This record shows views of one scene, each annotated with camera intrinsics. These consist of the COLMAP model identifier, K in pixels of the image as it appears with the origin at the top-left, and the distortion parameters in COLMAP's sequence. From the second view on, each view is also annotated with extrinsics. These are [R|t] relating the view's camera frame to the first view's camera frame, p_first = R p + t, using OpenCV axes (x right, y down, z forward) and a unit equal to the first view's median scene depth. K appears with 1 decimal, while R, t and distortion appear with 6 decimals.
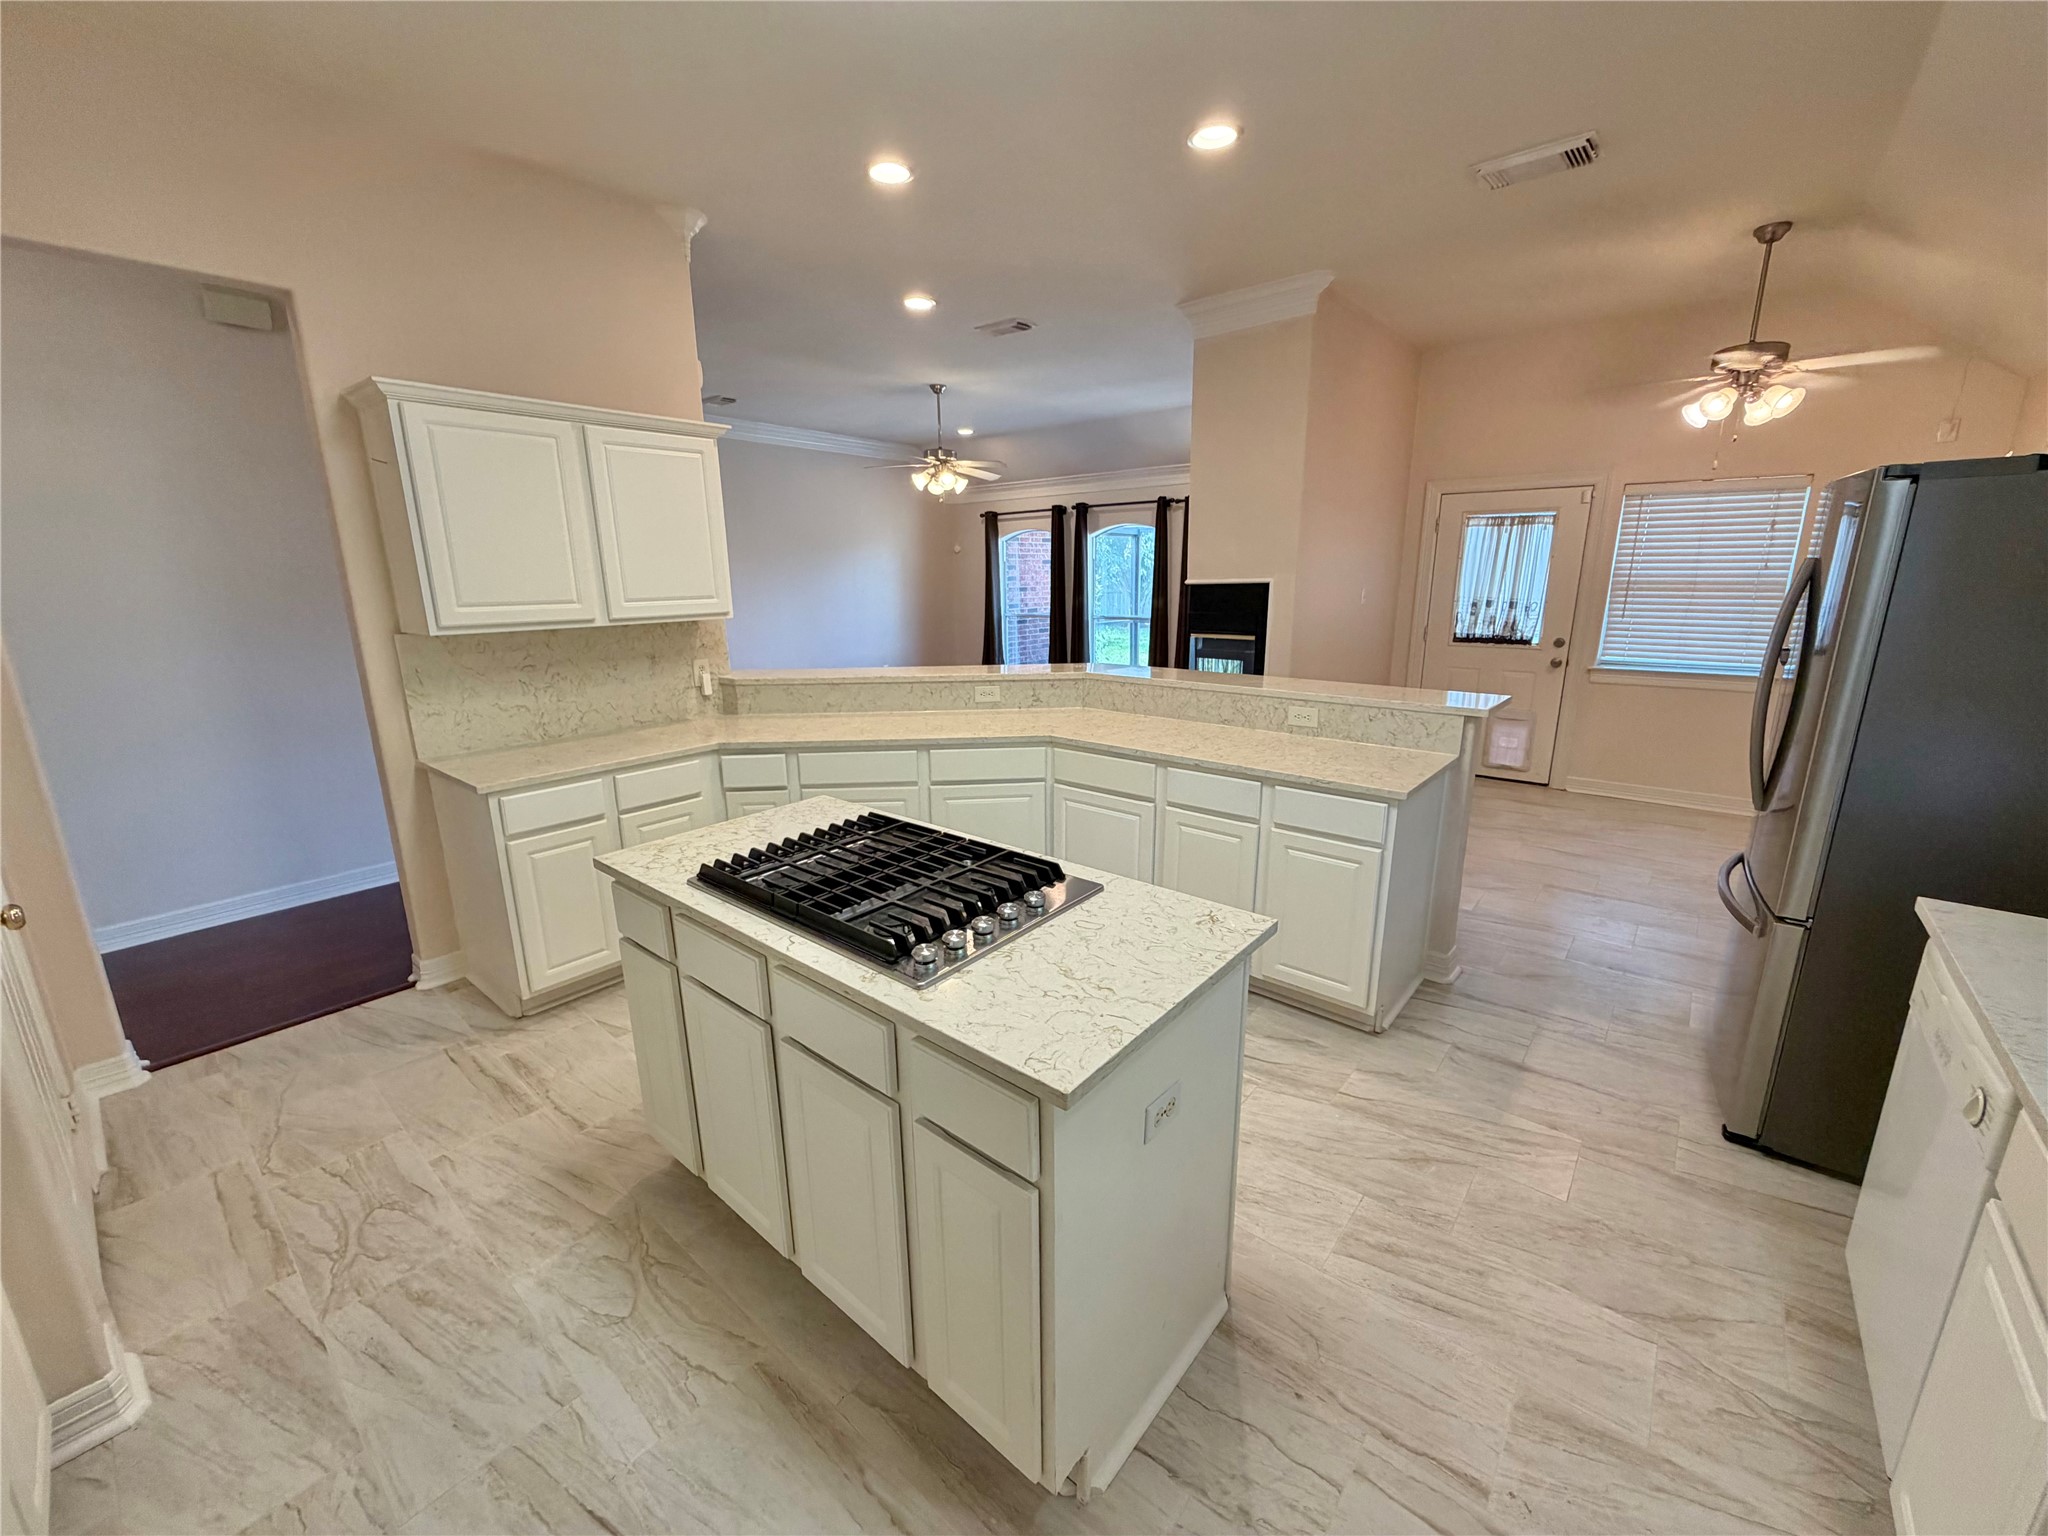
lens RADIAL K [[820.8, 0, 1024.1], [0, 820.8, 772.2], [0, 0, 1]] dist [0.003590, 0.000050]
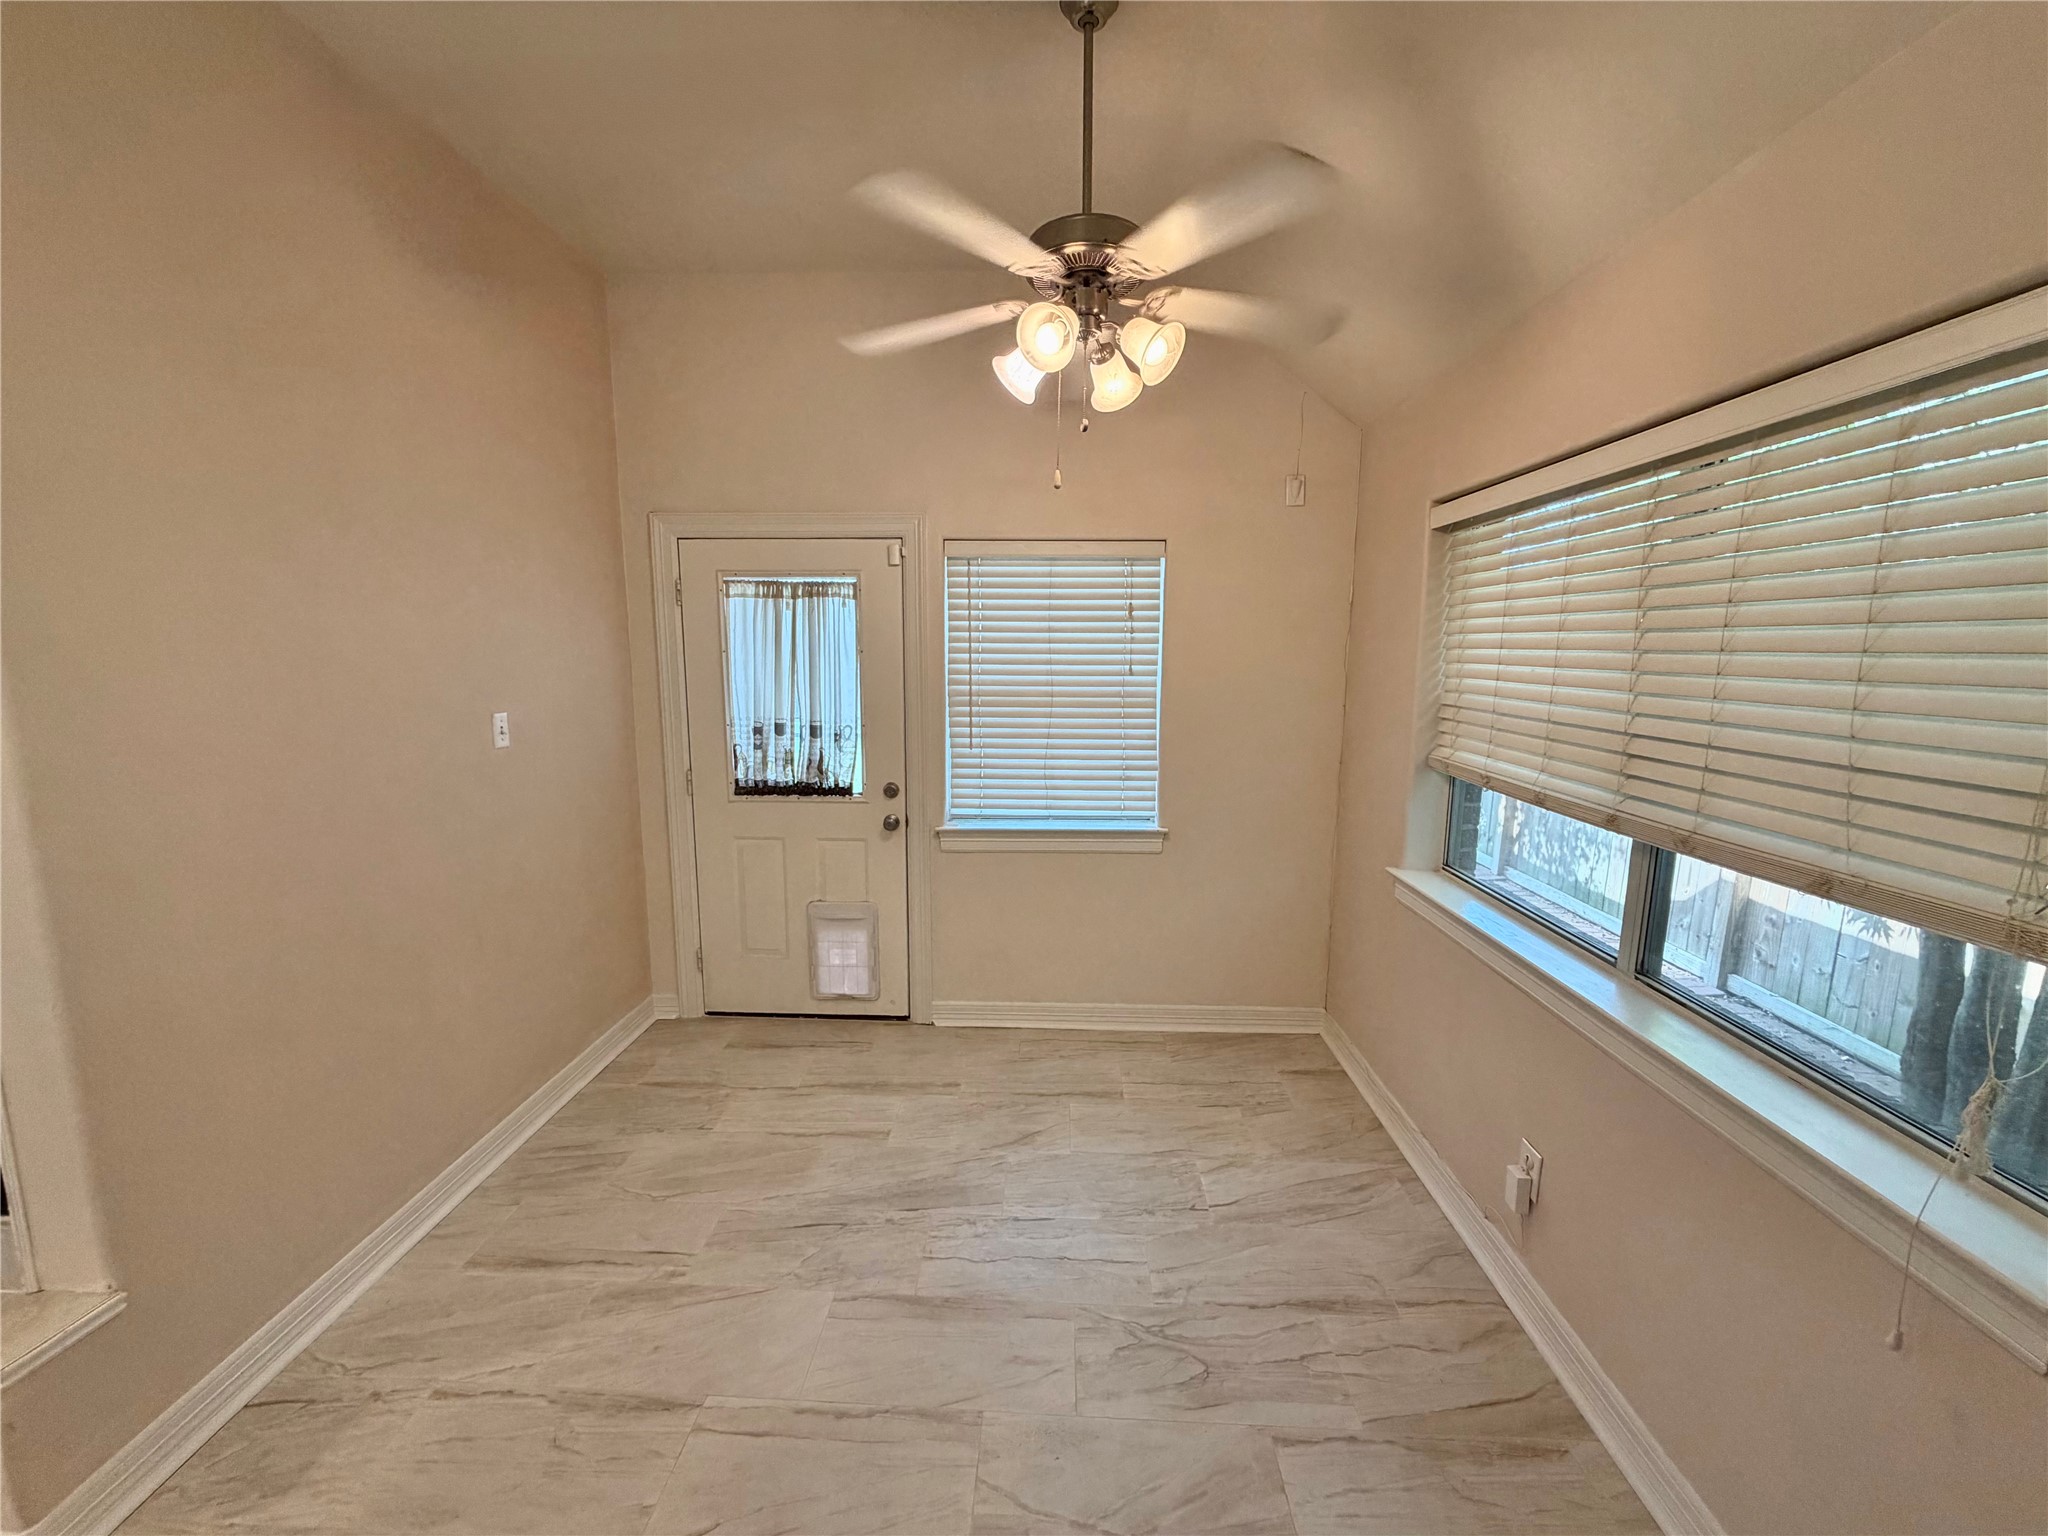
lens RADIAL K [[820.8, 0, 1018.9], [0, 820.8, 766.1], [0, 0, 1]] dist [0.003590, 0.000050]
pose [[0.796966, -0.071240, 0.599808, 0.360014], [0.135532, 0.988791, -0.062641, -0.123128], [-0.588622, 0.131216, 0.797688, 0.453788]]
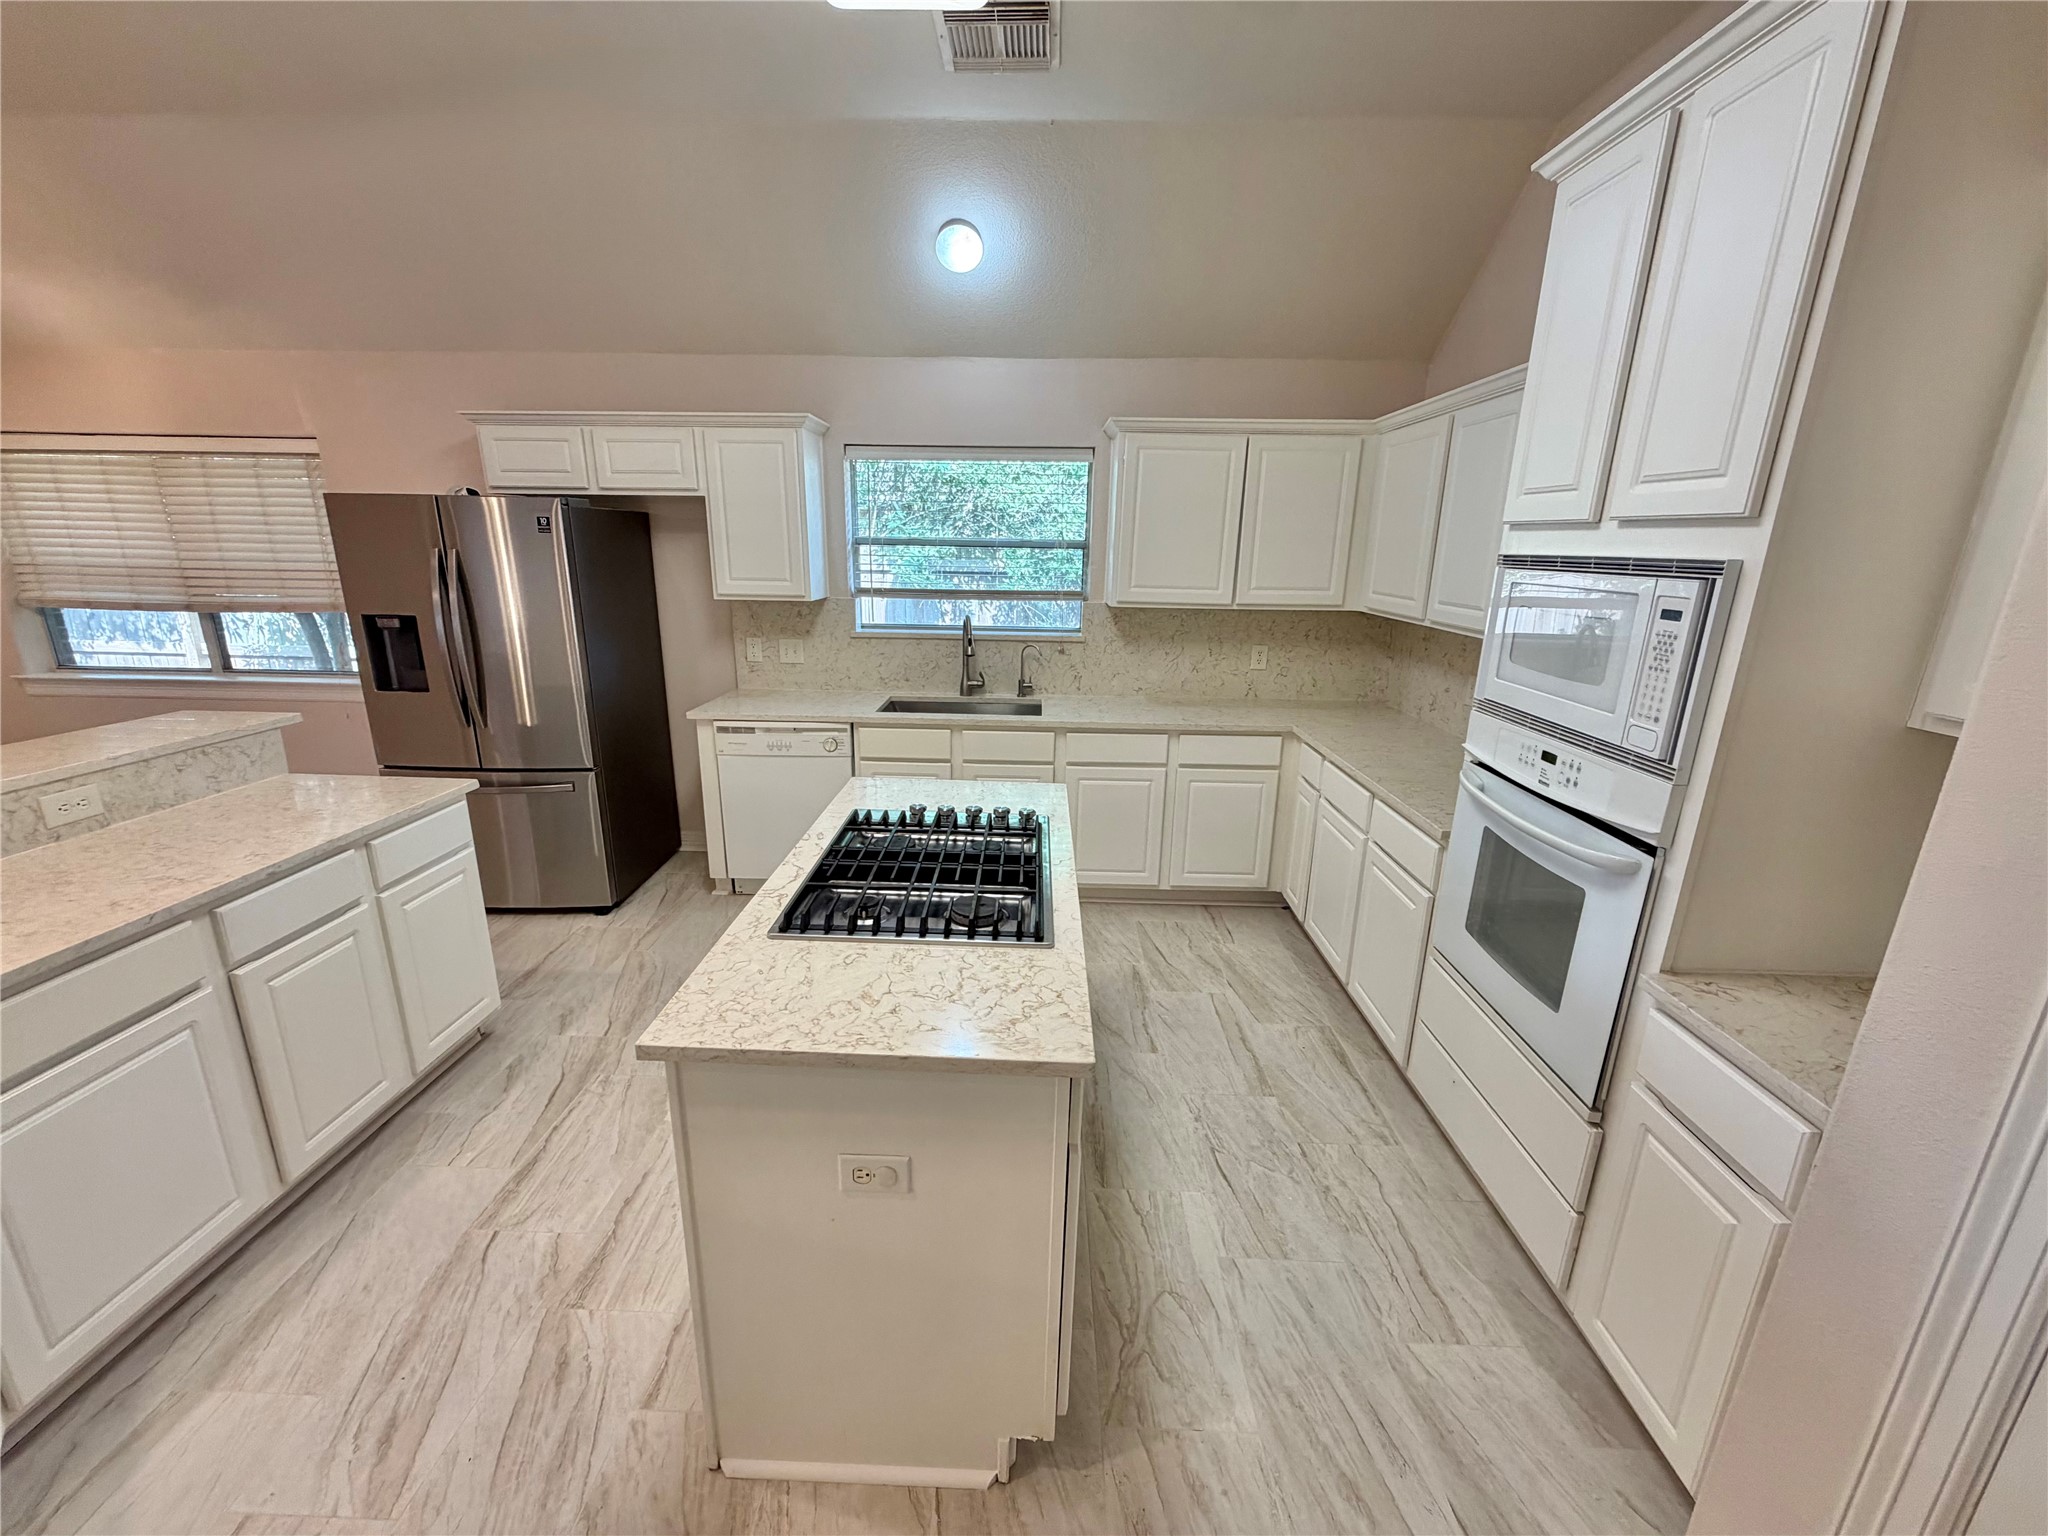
lens RADIAL K [[820.8, 0, 1008.0], [0, 820.8, 772.9], [0, 0, 1]] dist [0.003590, 0.000050]
pose [[-0.615162, -0.211917, 0.759386, -0.312057], [0.184868, 0.897571, 0.400237, -0.117652], [-0.766420, 0.386597, -0.512975, 0.443381]]
